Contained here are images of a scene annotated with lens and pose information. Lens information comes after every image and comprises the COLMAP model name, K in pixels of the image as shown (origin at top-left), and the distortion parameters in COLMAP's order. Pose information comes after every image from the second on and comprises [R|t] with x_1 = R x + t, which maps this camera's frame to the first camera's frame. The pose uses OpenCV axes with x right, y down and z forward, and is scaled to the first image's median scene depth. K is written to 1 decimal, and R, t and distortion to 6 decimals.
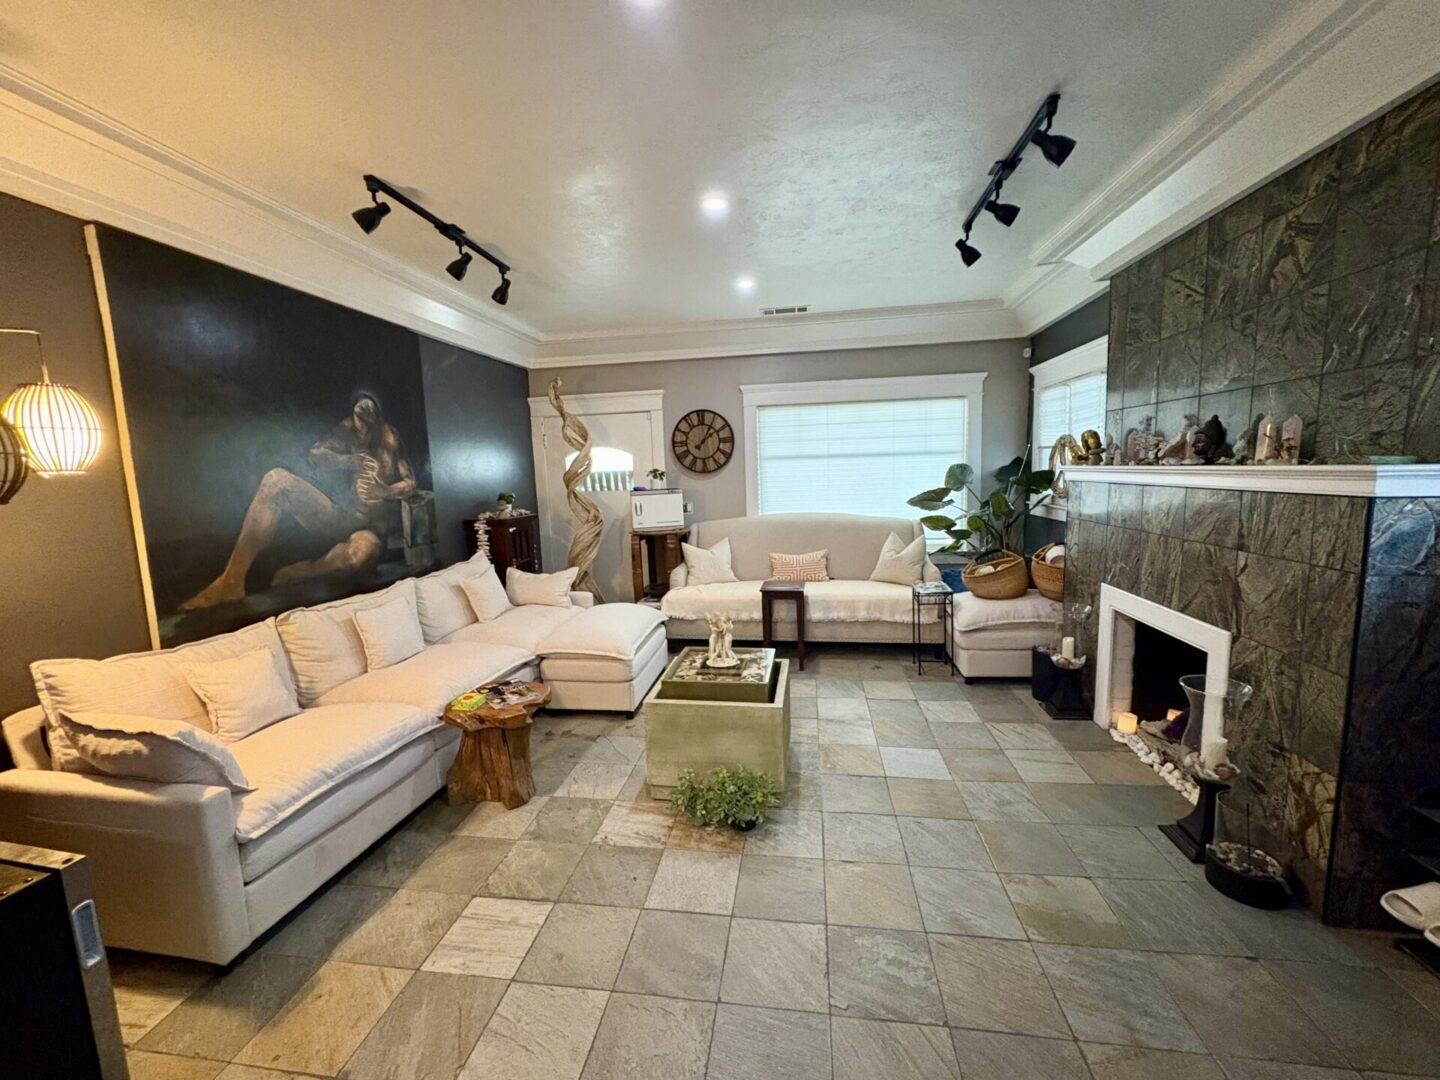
lens RADIAL K [[585.9, 0, 720.0], [0, 585.9, 540.0], [0, 0, 1]] dist [-0.000998, -0.000149]
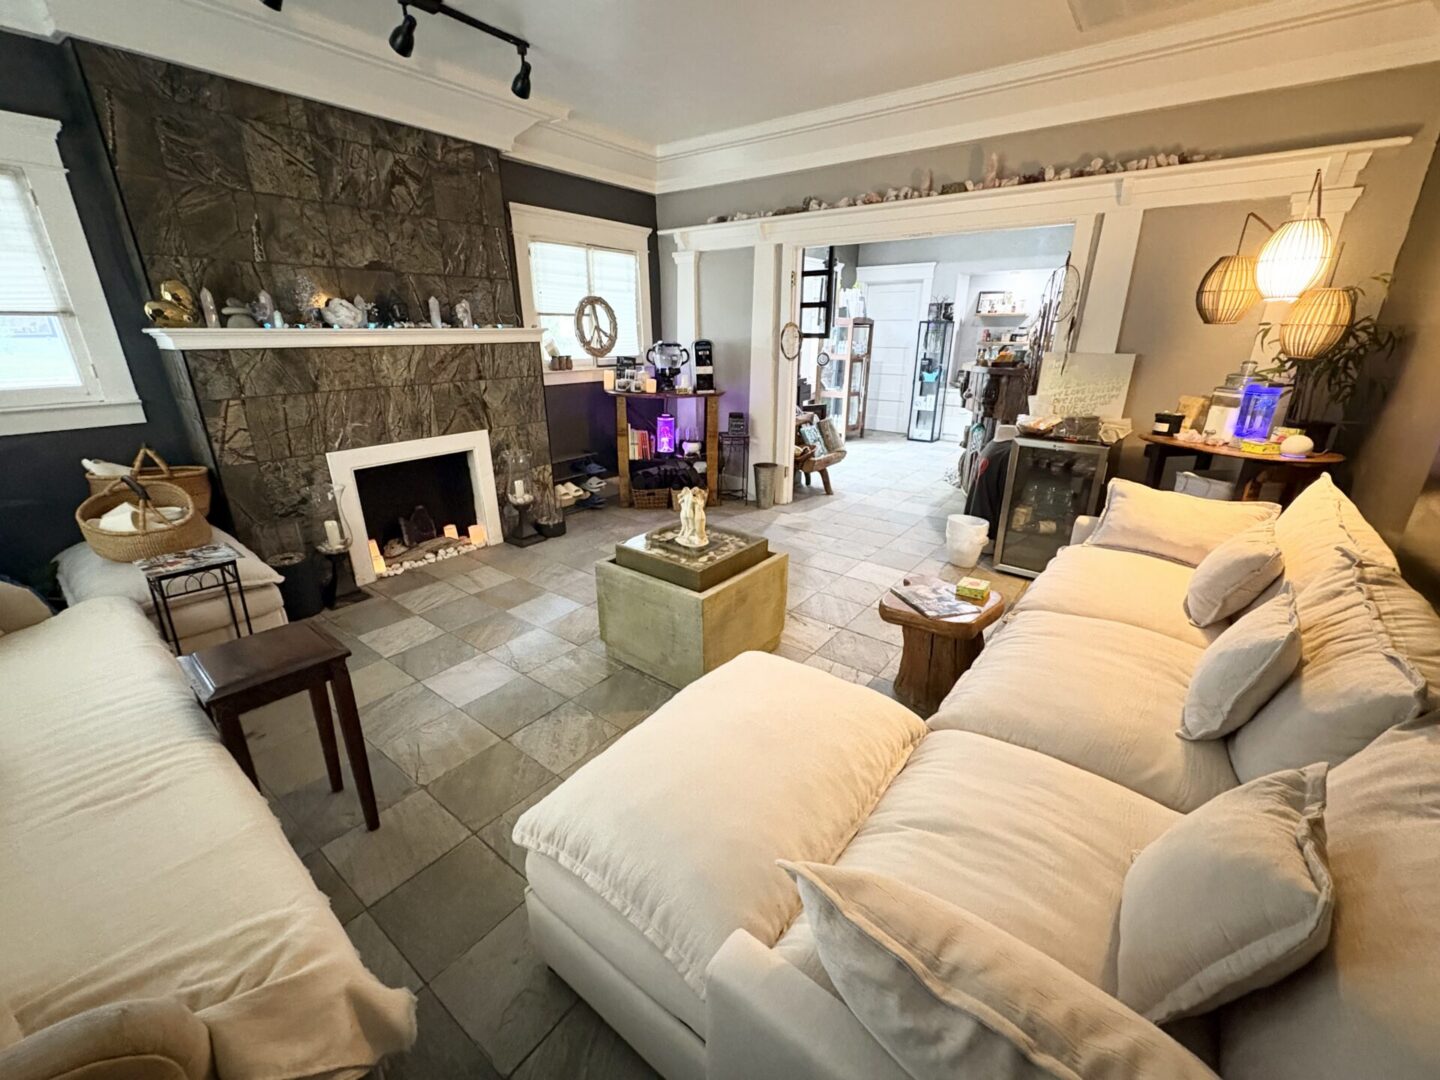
lens RADIAL K [[585.9, 0, 720.0], [0, 585.9, 540.0], [0, 0, 1]] dist [-0.000998, -0.000149]
pose [[-0.878340, -0.132689, 0.459251, -0.550402], [0.085639, 0.901487, 0.424250, -0.212493], [-0.470302, 0.411965, -0.780449, 2.046944]]
